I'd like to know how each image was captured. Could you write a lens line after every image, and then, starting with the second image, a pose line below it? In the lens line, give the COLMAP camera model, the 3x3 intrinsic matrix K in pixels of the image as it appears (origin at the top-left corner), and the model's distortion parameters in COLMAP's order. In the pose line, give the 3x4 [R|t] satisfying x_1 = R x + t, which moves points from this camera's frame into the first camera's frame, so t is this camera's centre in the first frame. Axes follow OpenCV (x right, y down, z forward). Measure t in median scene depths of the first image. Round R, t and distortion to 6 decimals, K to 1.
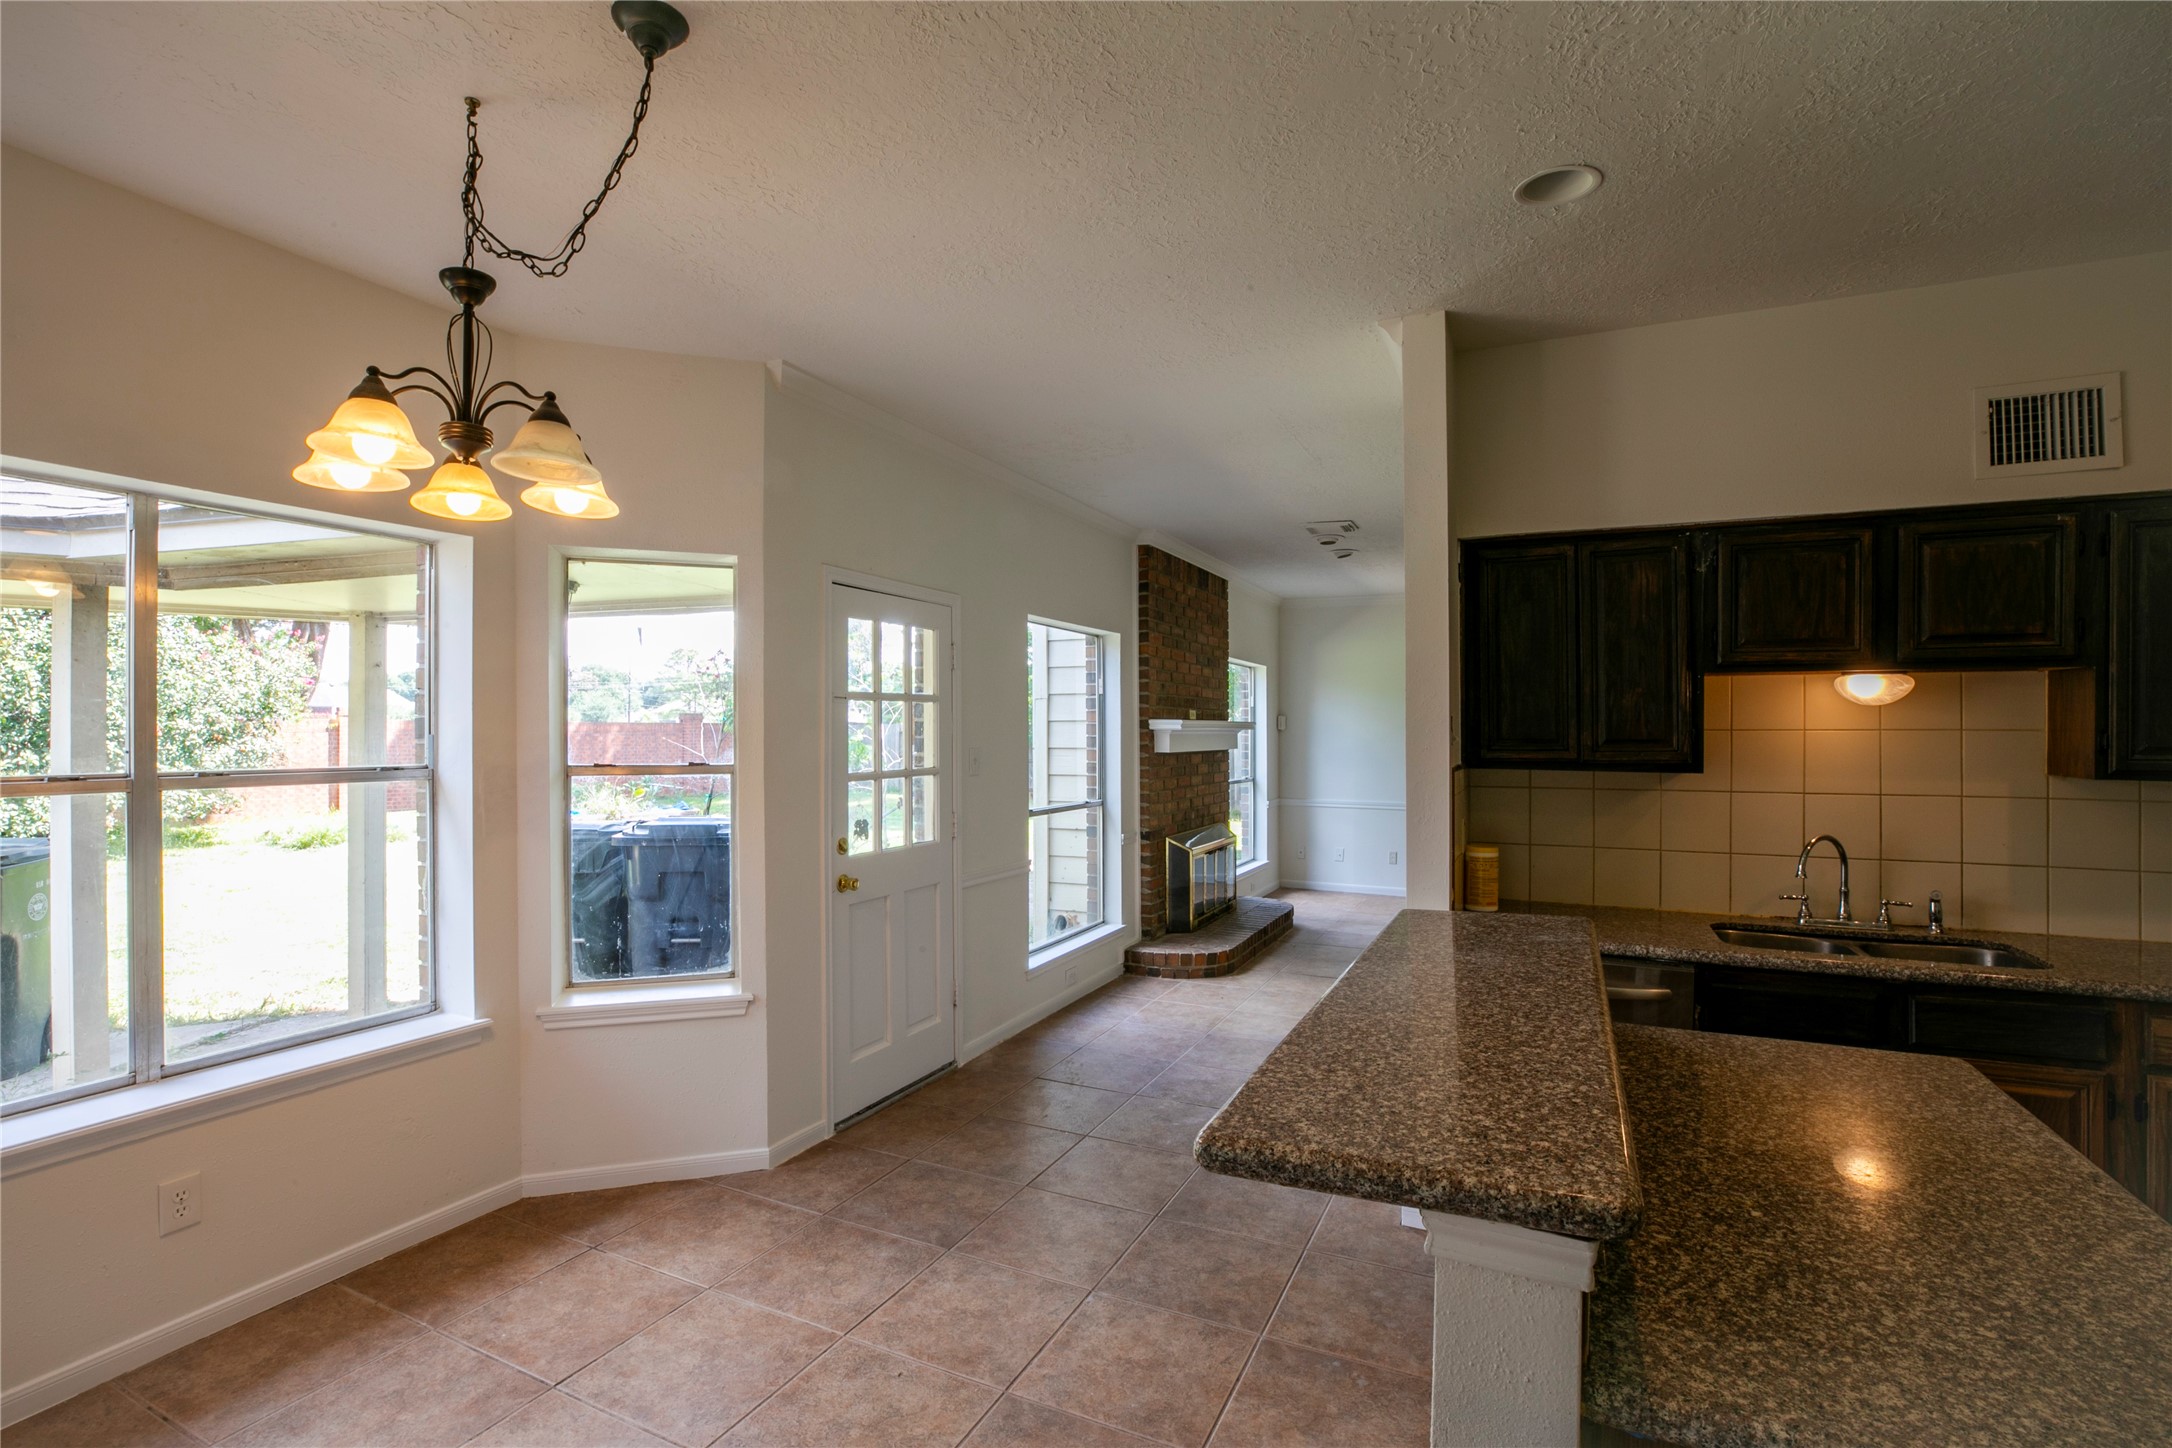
lens RADIAL K [[993.4, 0, 1077.5], [0, 993.4, 728.0], [0, 0, 1]] dist [-0.044859, 0.013607]
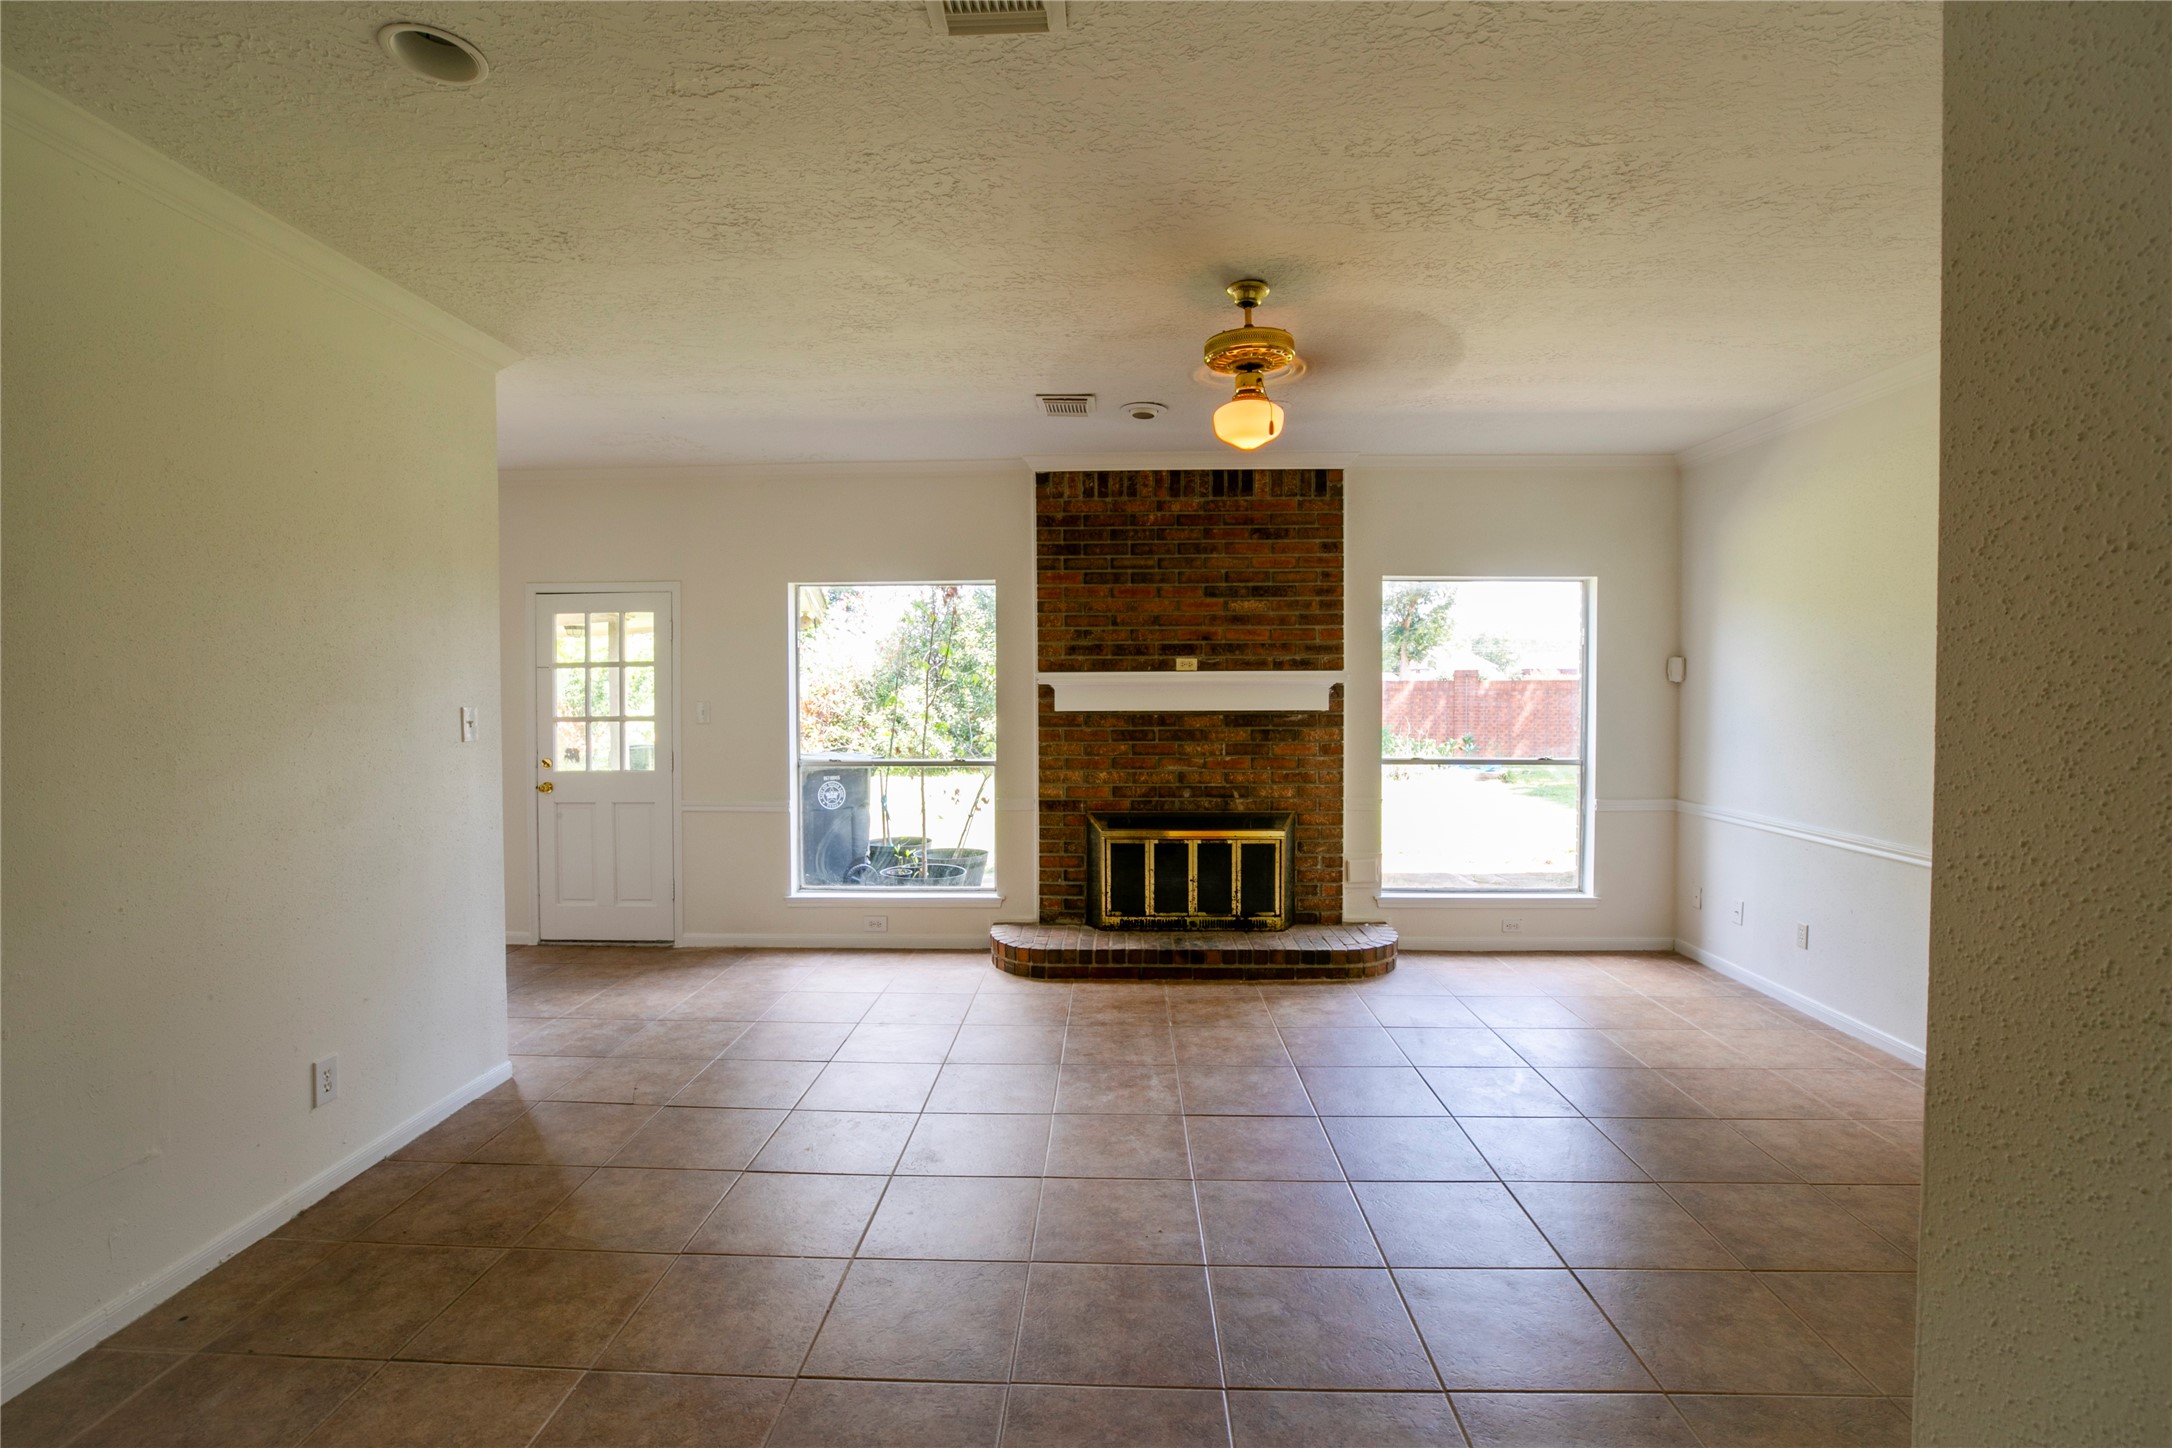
lens RADIAL K [[993.4, 0, 1077.5], [0, 993.4, 728.0], [0, 0, 1]] dist [-0.044859, 0.013607]
pose [[0.406768, 0.031297, -0.912995, 1.858458], [0.006887, 0.999280, 0.037323, 0.016033], [0.913505, -0.021470, 0.406259, 1.414770]]
